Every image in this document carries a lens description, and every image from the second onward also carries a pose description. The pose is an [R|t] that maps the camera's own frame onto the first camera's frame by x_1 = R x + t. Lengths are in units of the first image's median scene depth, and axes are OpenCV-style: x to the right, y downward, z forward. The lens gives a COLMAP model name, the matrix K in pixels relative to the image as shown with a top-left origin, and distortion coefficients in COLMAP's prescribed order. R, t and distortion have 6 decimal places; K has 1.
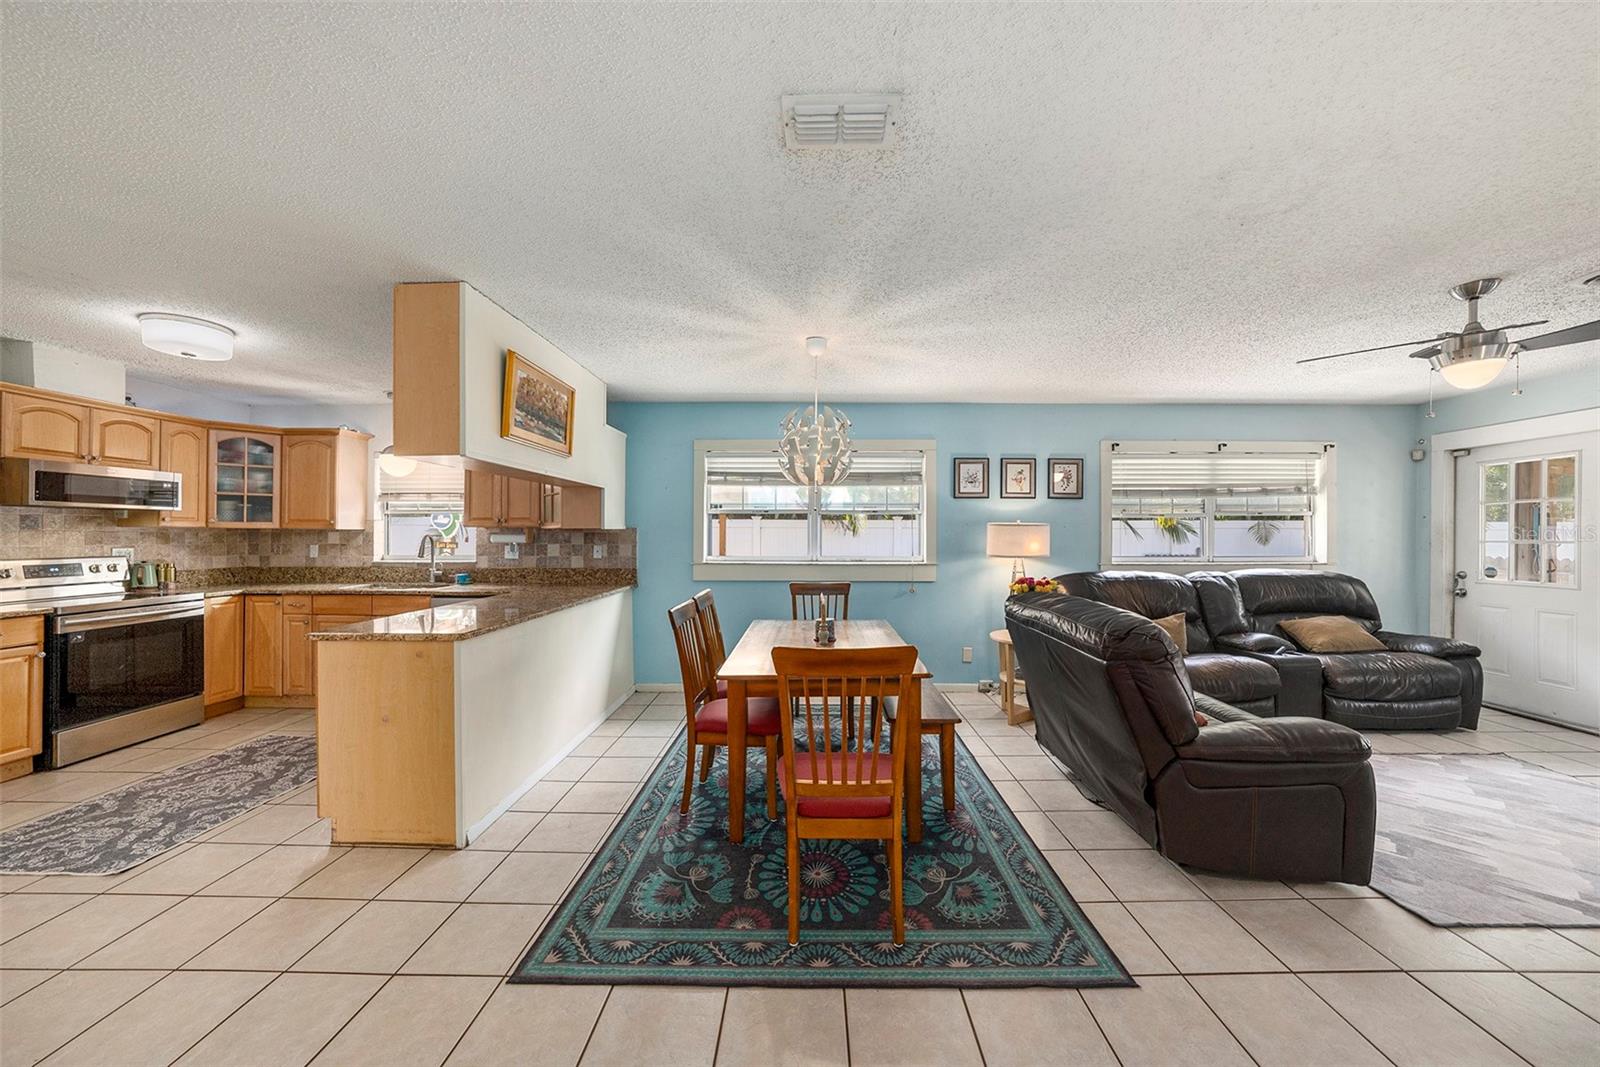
lens RADIAL K [[564.2, 0, 809.3], [0, 564.2, 538.0], [0, 0, 1]] dist [-0.023206, 0.004740]
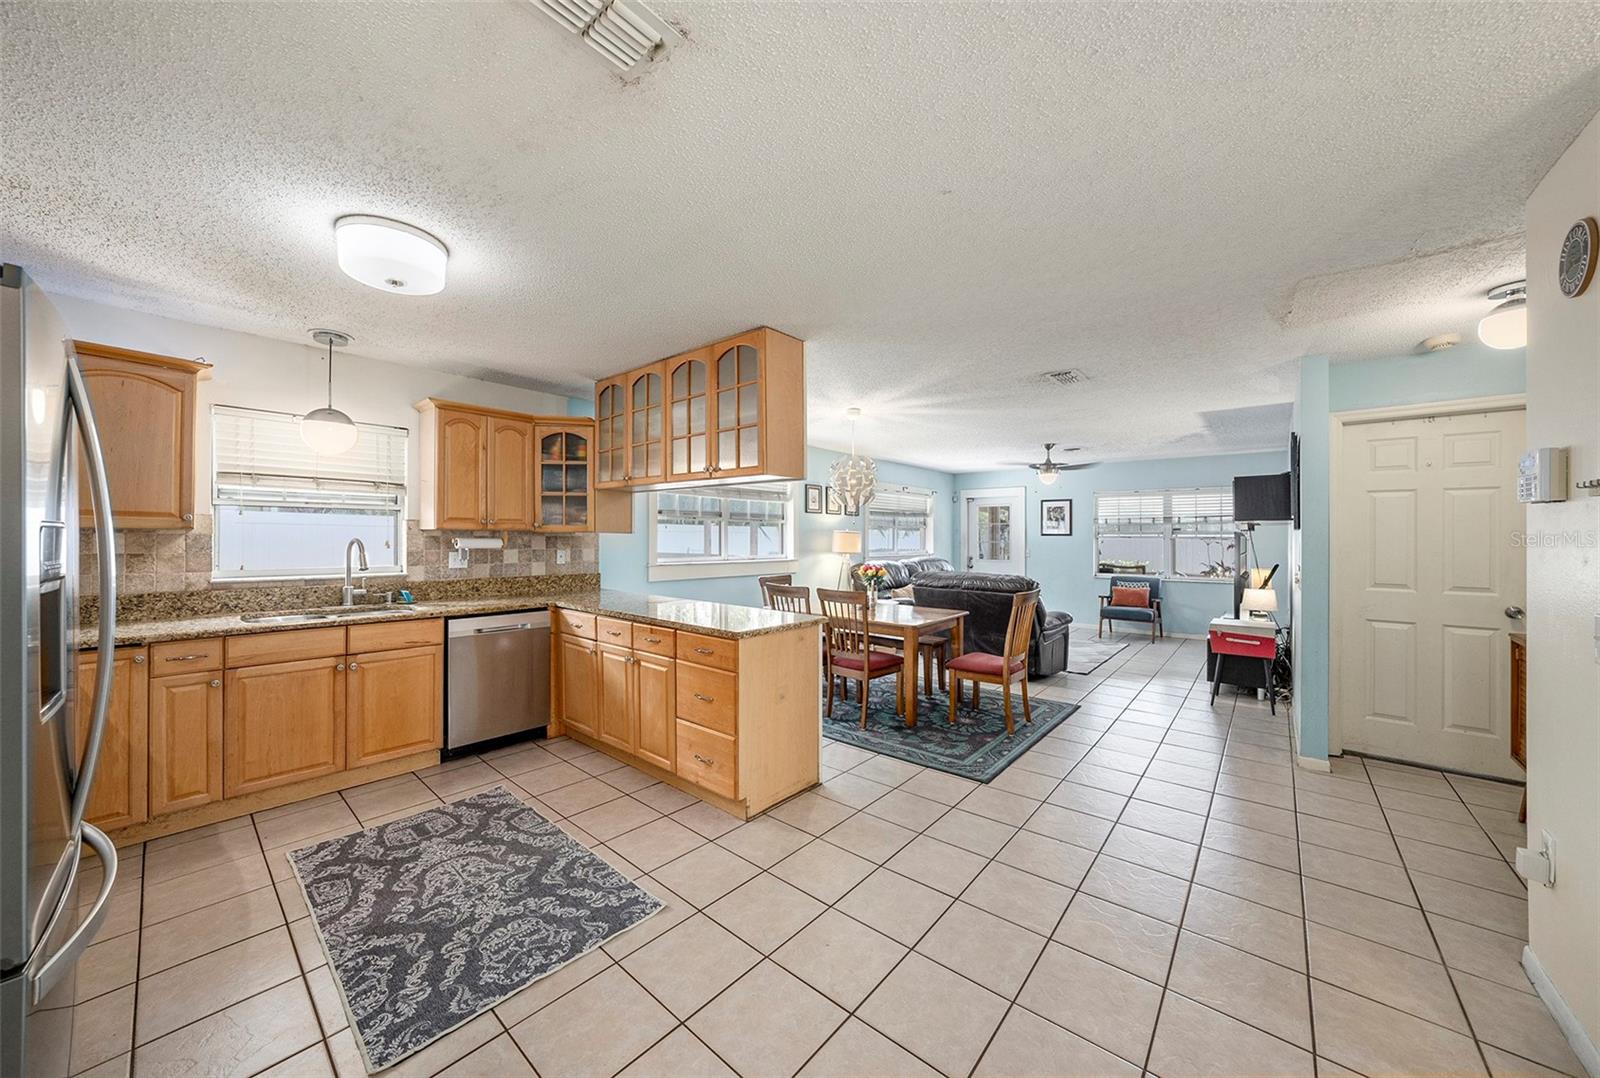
lens RADIAL K [[564.2, 0, 802.3], [0, 564.2, 529.7], [0, 0, 1]] dist [-0.023206, 0.004740]
pose [[0.647410, 0.012126, 0.762046, -0.929340], [-0.004550, 0.999917, -0.012046, -0.011602], [-0.762129, 0.004332, 0.647411, 0.095757]]
